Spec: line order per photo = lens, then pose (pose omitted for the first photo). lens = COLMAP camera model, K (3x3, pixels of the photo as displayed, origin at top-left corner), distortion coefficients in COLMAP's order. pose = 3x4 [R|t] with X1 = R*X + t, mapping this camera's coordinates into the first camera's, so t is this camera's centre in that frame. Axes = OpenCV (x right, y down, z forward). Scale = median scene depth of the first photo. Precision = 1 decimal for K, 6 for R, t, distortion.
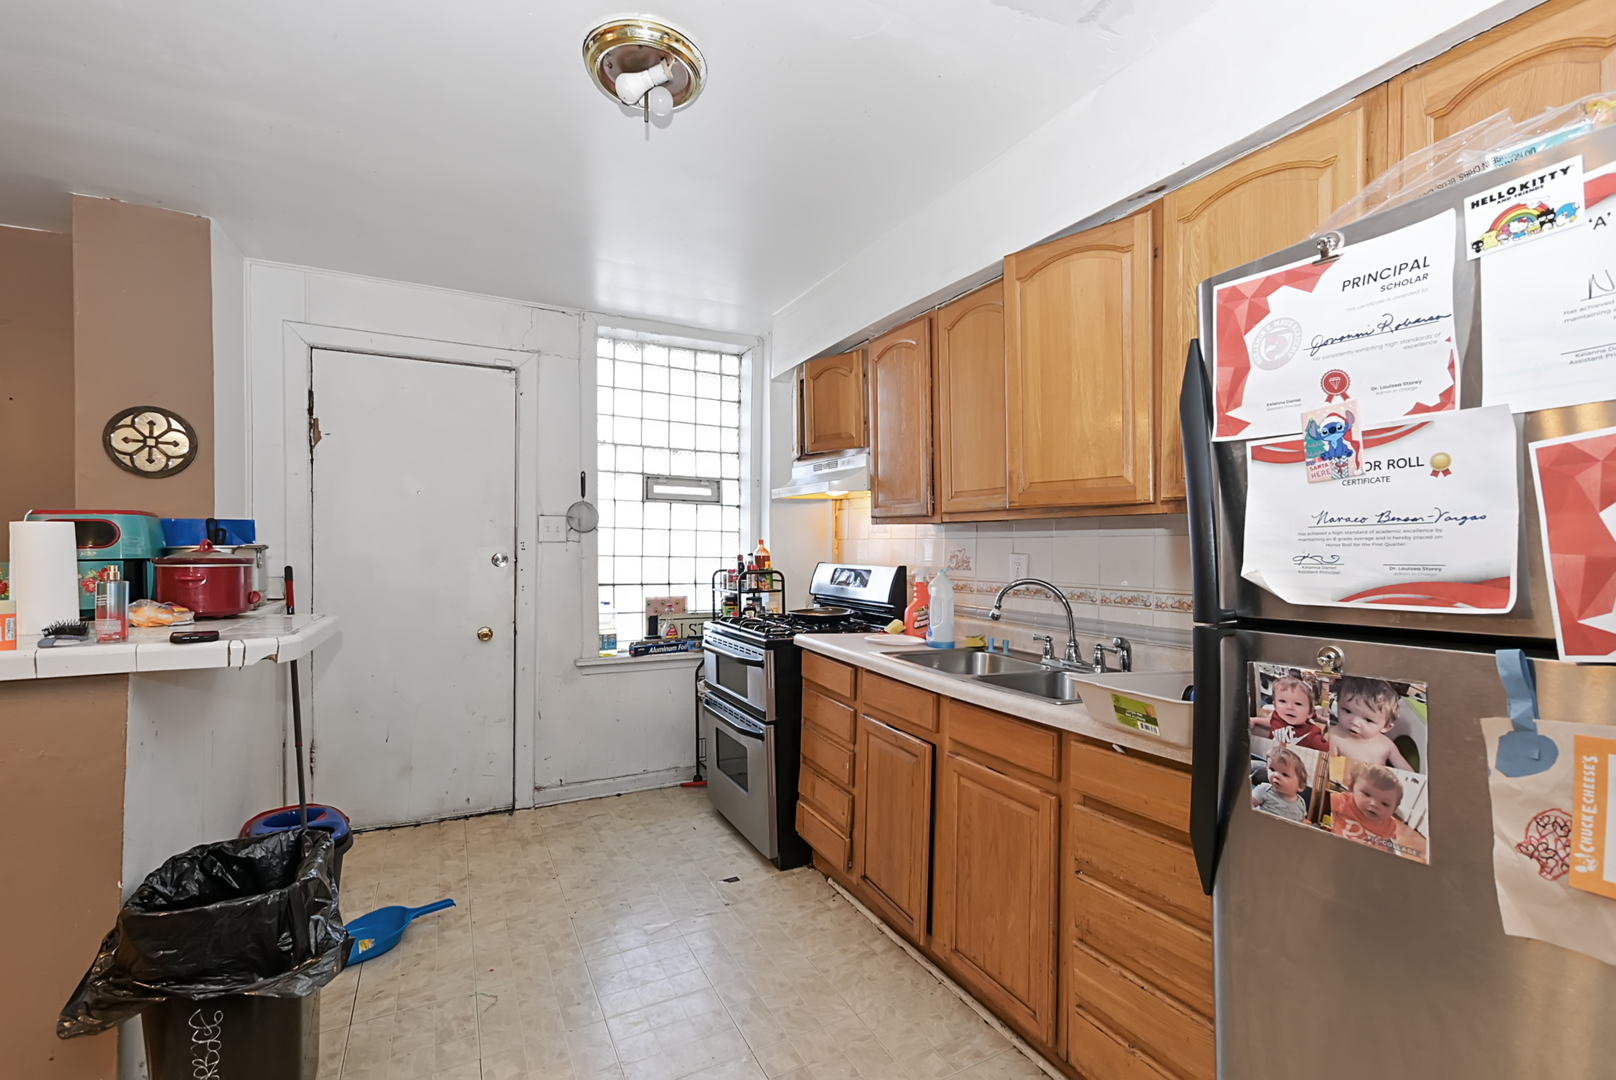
lens RADIAL K [[717.3, 0, 829.8], [0, 717.3, 557.9], [0, 0, 1]] dist [0.005322, -0.003233]
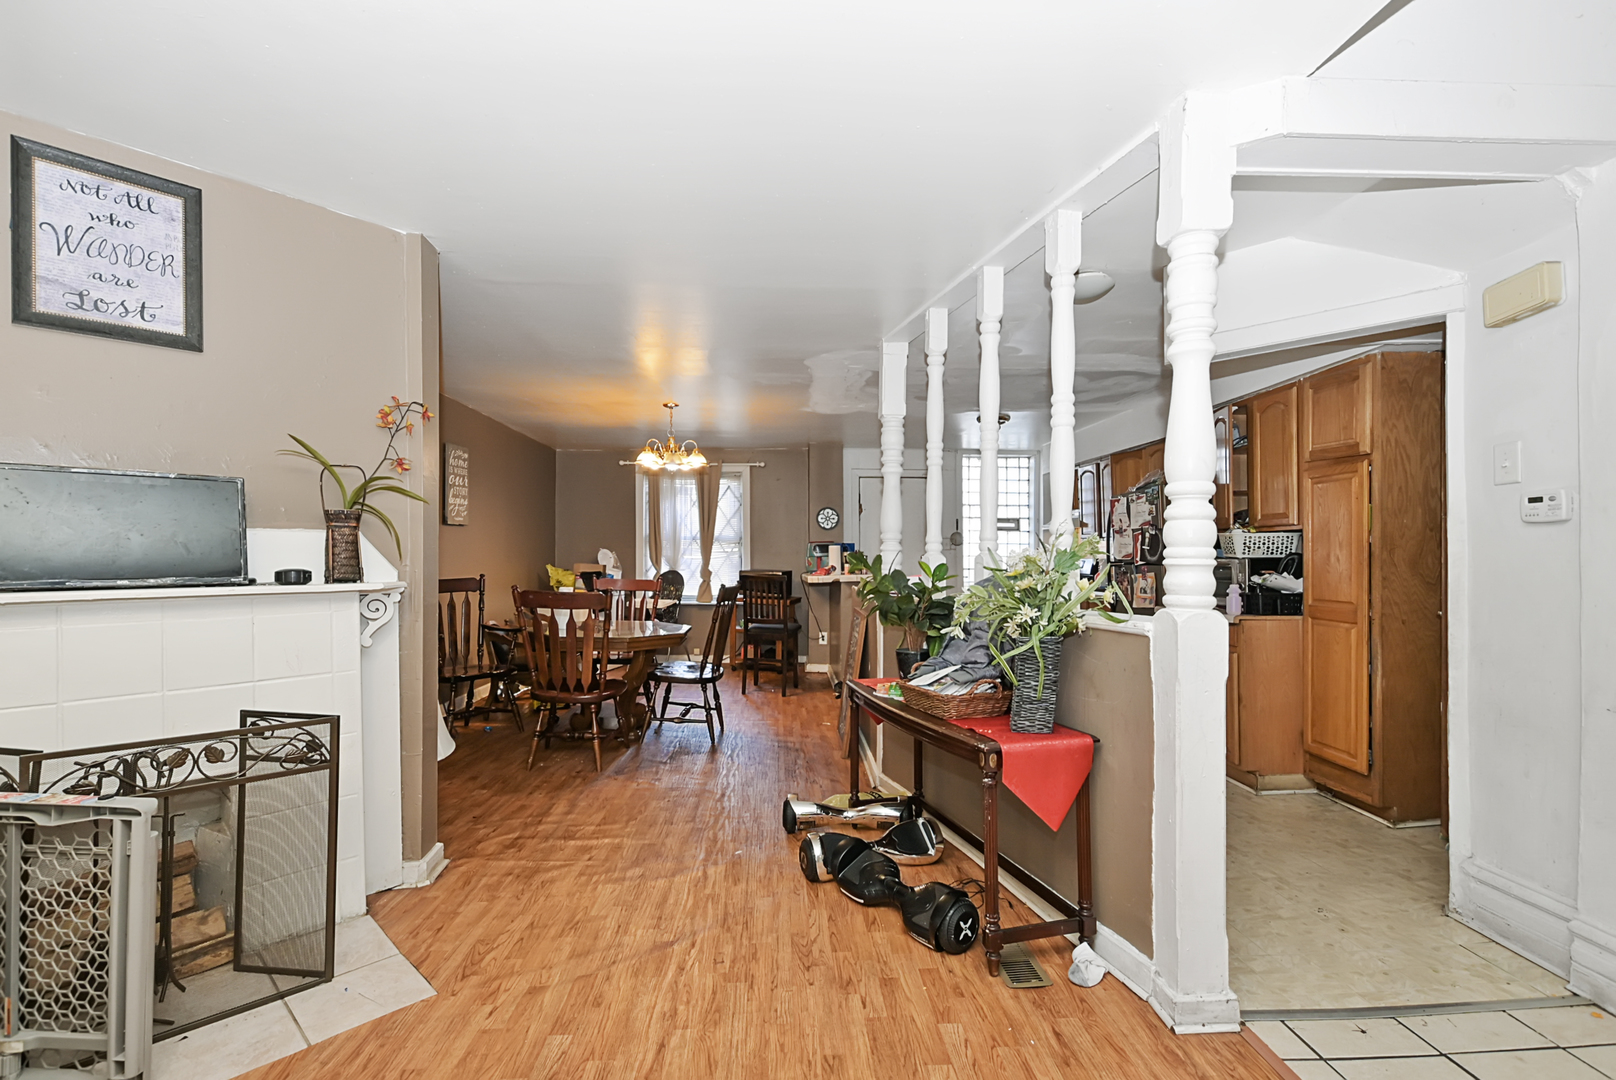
lens RADIAL K [[717.3, 0, 808.3], [0, 717.3, 553.7], [0, 0, 1]] dist [0.005322, -0.003233]
pose [[0.896912, -0.006603, -0.442160, 0.349729], [-0.000534, 0.999872, -0.016016, 0.039826], [0.442209, 0.014601, 0.896793, -1.812837]]
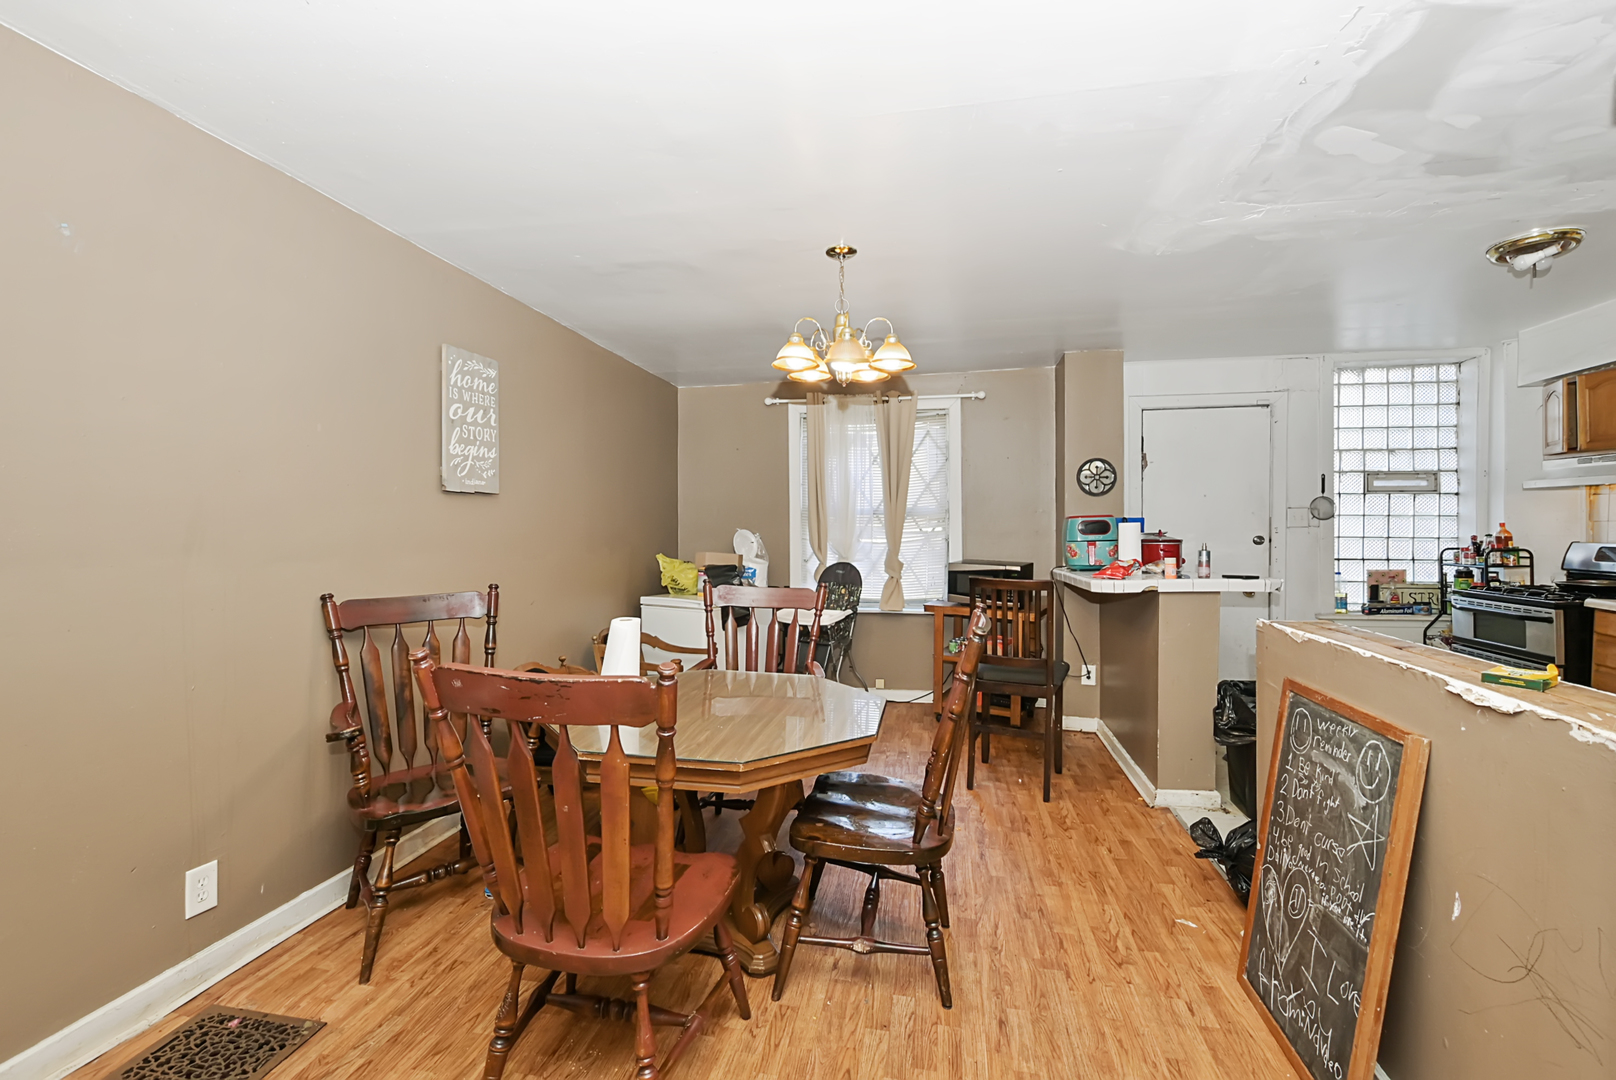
lens RADIAL K [[717.3, 0, 823.3], [0, 717.3, 541.8], [0, 0, 1]] dist [0.005322, -0.003233]
pose [[0.783876, -0.000179, -0.620917, -0.344089], [0.002722, 0.999991, 0.003149, -0.001475], [0.620911, -0.004158, 0.783870, -0.902134]]
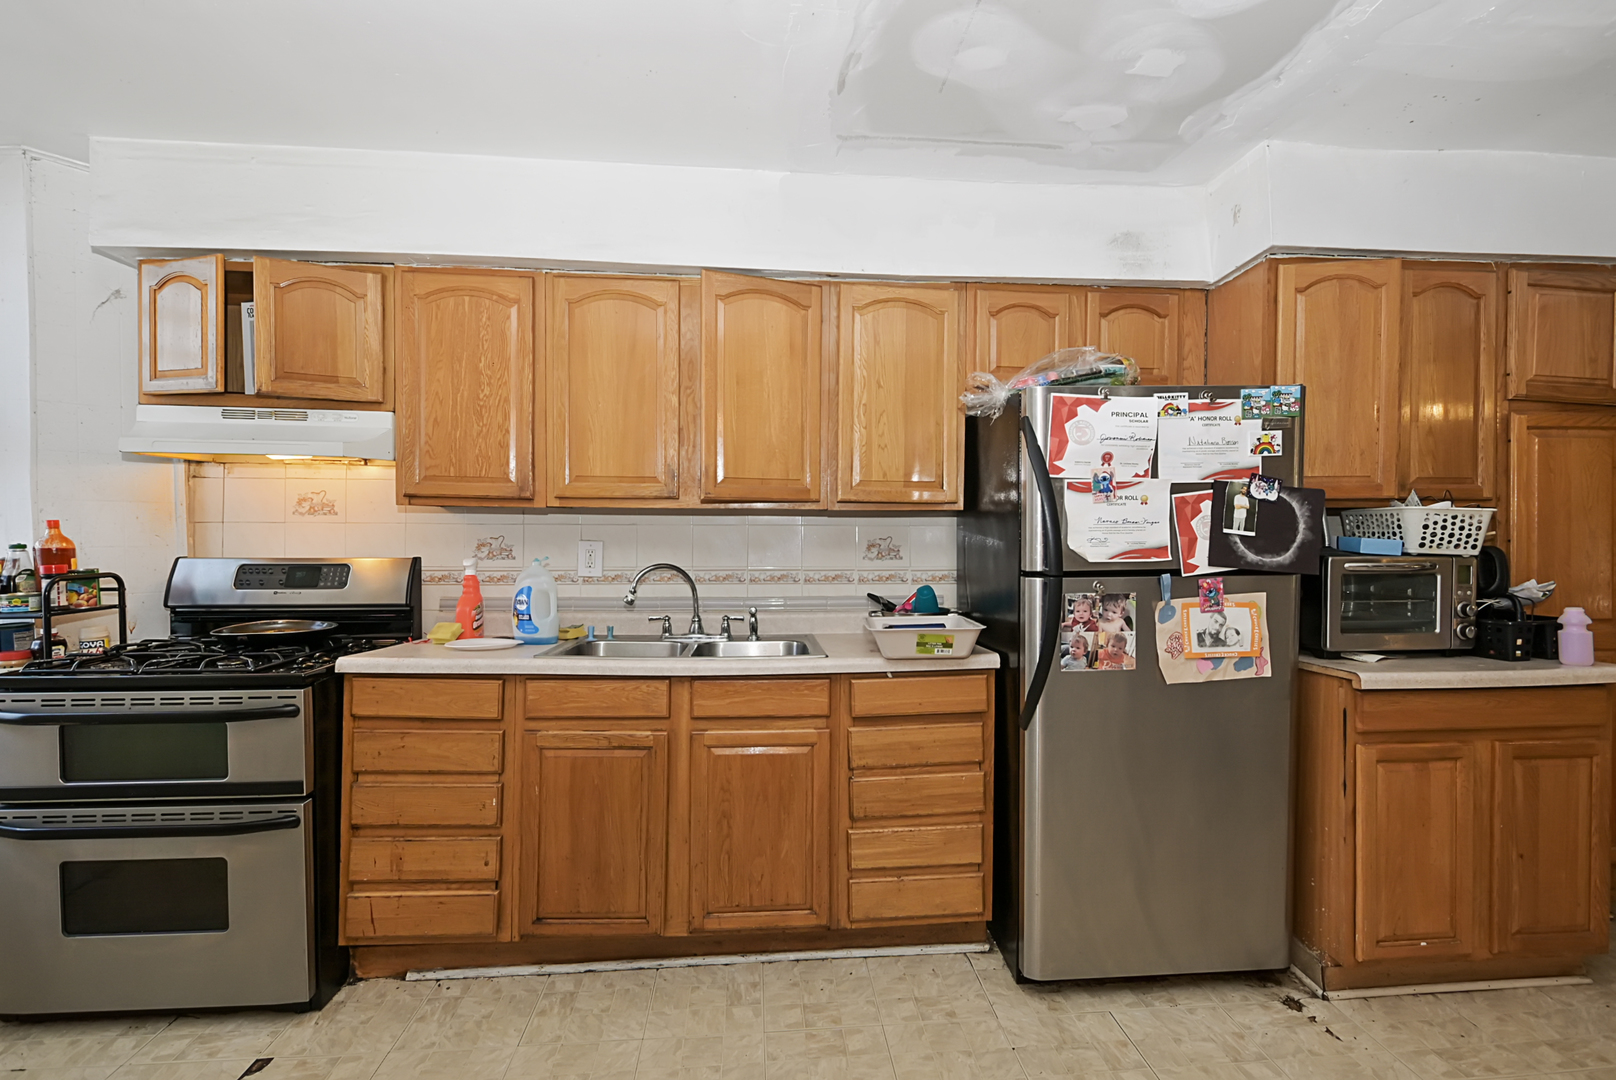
lens RADIAL K [[717.3, 0, 803.0], [0, 717.3, 546.9], [0, 0, 1]] dist [0.005322, -0.003233]
pose [[0.396633, -0.010890, 0.917912, -0.554913], [0.012334, 0.999903, 0.006533, -0.000809], [-0.917894, 0.008730, 0.396729, 0.335888]]
